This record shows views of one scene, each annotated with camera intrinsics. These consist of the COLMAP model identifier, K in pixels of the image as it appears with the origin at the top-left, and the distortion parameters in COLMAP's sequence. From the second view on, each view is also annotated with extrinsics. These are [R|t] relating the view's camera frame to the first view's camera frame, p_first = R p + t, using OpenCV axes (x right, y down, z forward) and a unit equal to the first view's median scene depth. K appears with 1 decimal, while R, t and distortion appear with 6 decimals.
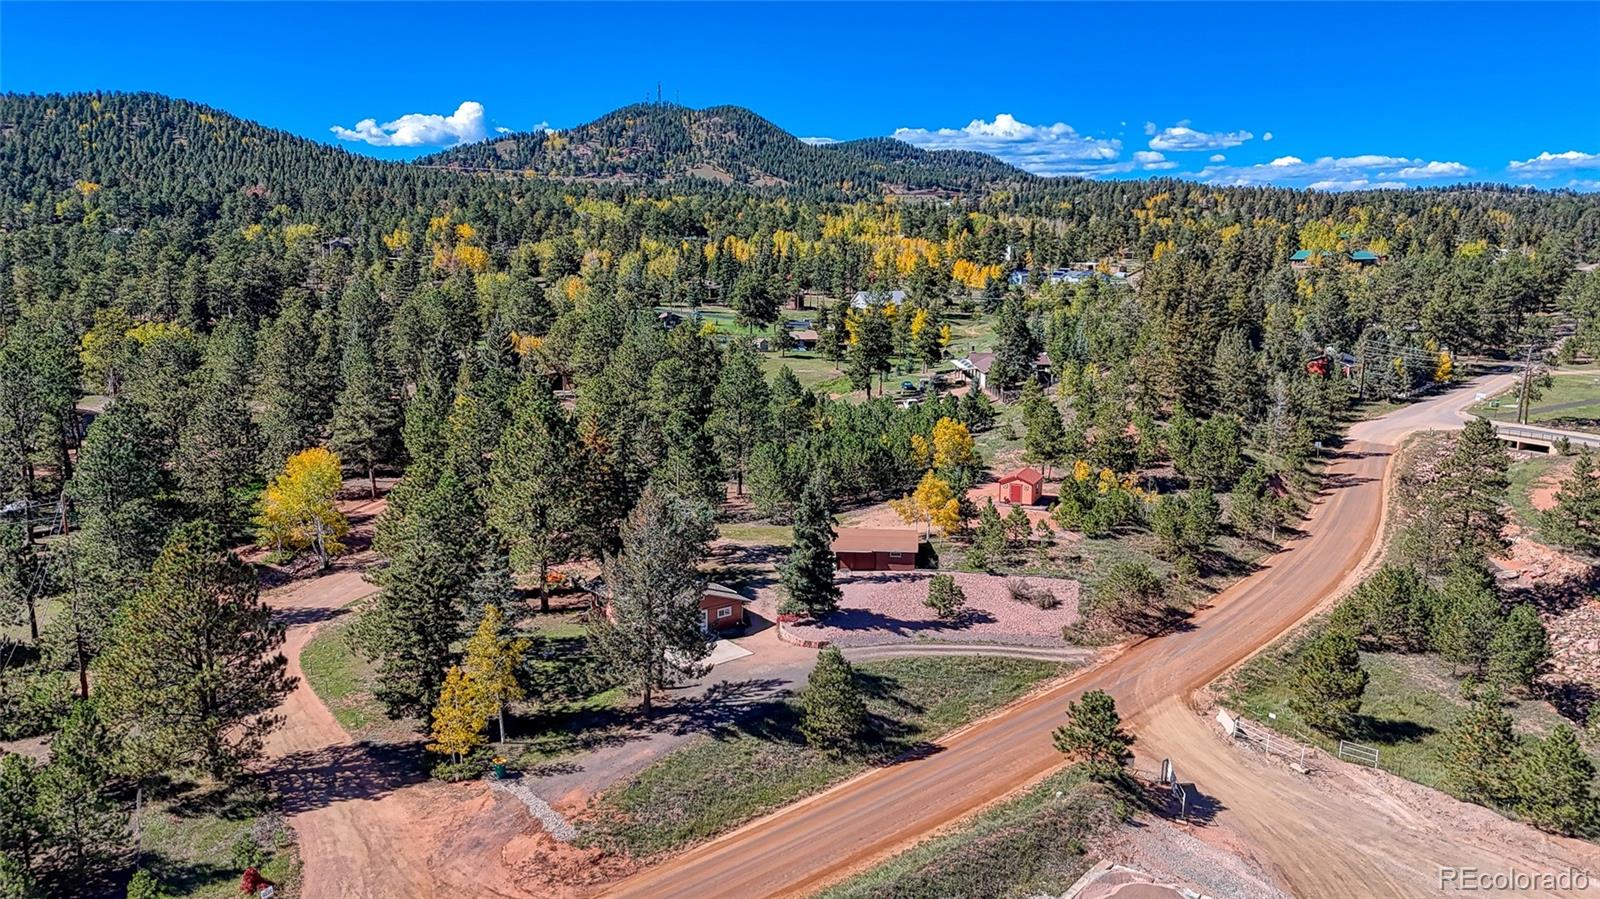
lens RADIAL K [[1181.0, 0, 794.7], [0, 1181.0, 454.9], [0, 0, 1]] dist [0.067968, -0.060682]
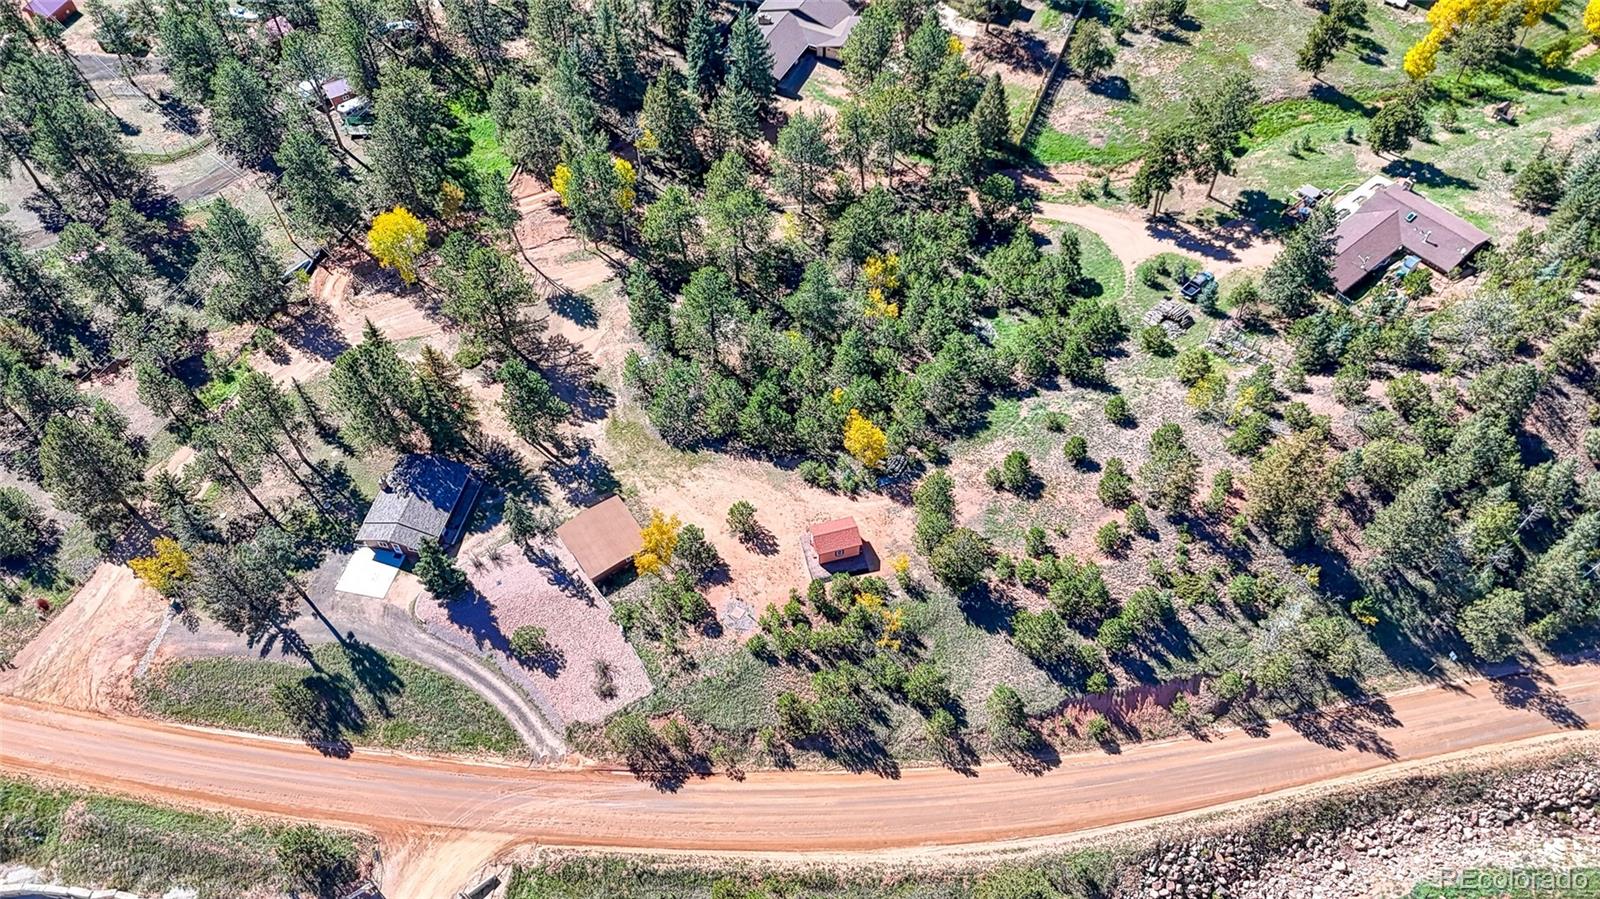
lens RADIAL K [[1181.0, 0, 803.7], [0, 1181.0, 452.8], [0, 0, 1]] dist [0.067968, -0.060682]
pose [[0.631891, 0.615812, -0.470627, 0.797989], [-0.129335, 0.682481, 0.719369, -0.984936], [0.764190, -0.393694, 0.510900, 0.657011]]
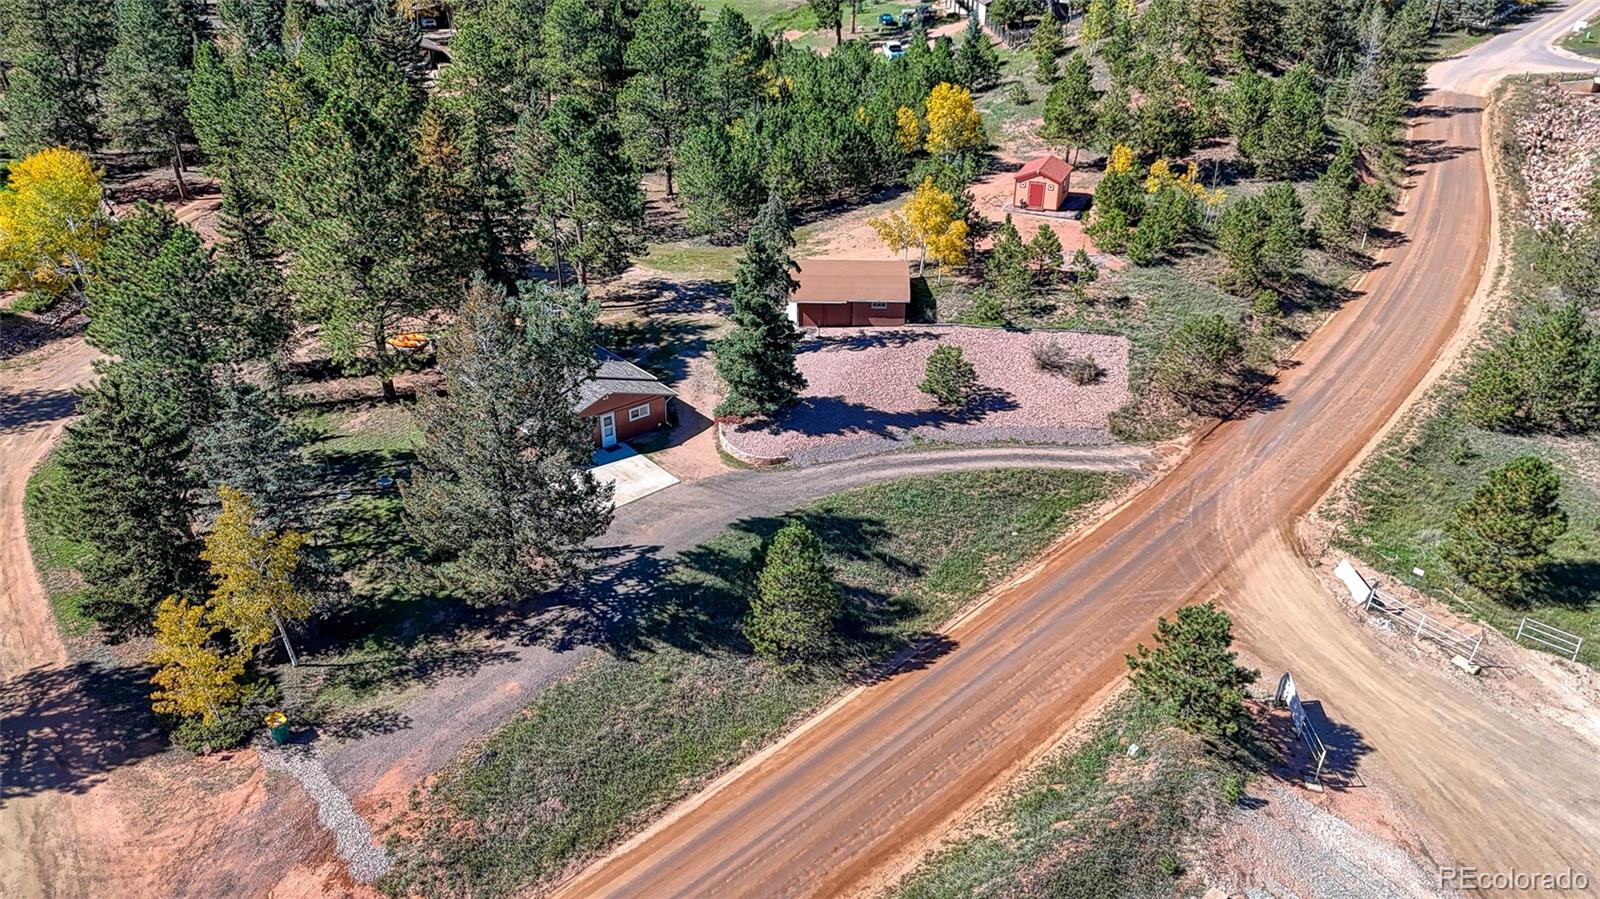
lens RADIAL K [[1181.0, 0, 803.0], [0, 1181.0, 461.2], [0, 0, 1]] dist [0.067968, -0.060682]
pose [[0.999258, -0.019989, 0.032936, 0.013974], [0.008791, 0.950627, 0.310210, -0.054792], [-0.037510, -0.309690, 0.950097, 0.308551]]
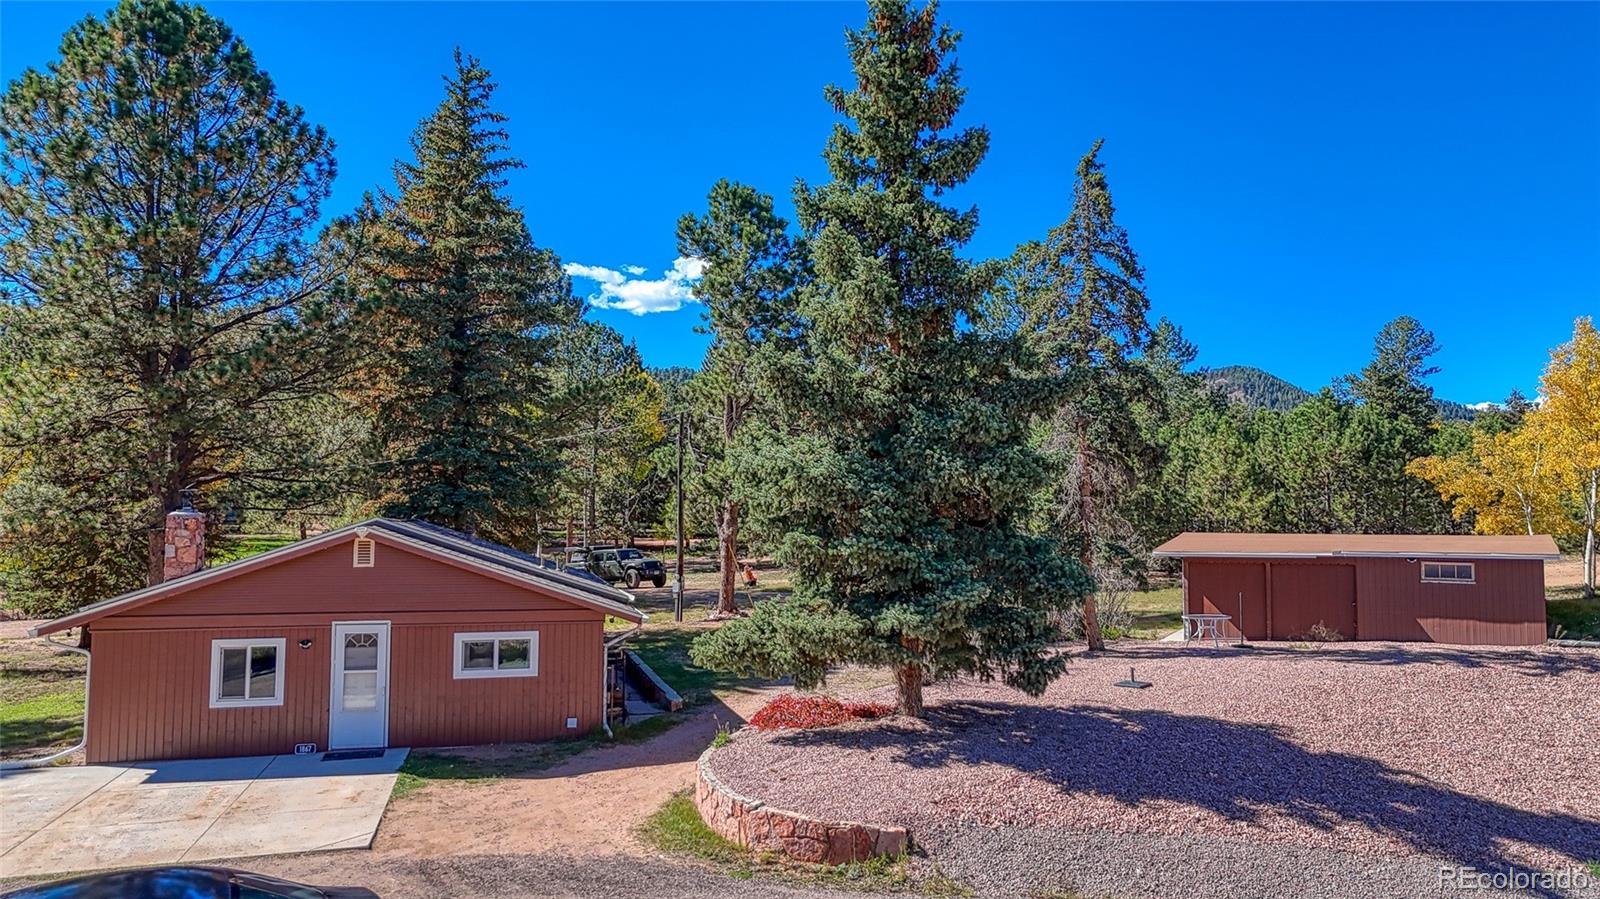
lens RADIAL K [[1181.0, 0, 799.6], [0, 1181.0, 452.3], [0, 0, 1]] dist [0.067968, -0.060682]
pose [[0.916436, -0.015131, -0.399894, 0.068506], [-0.080596, 0.971830, -0.221473, 0.136122], [0.391980, 0.235195, 0.889401, 0.804883]]
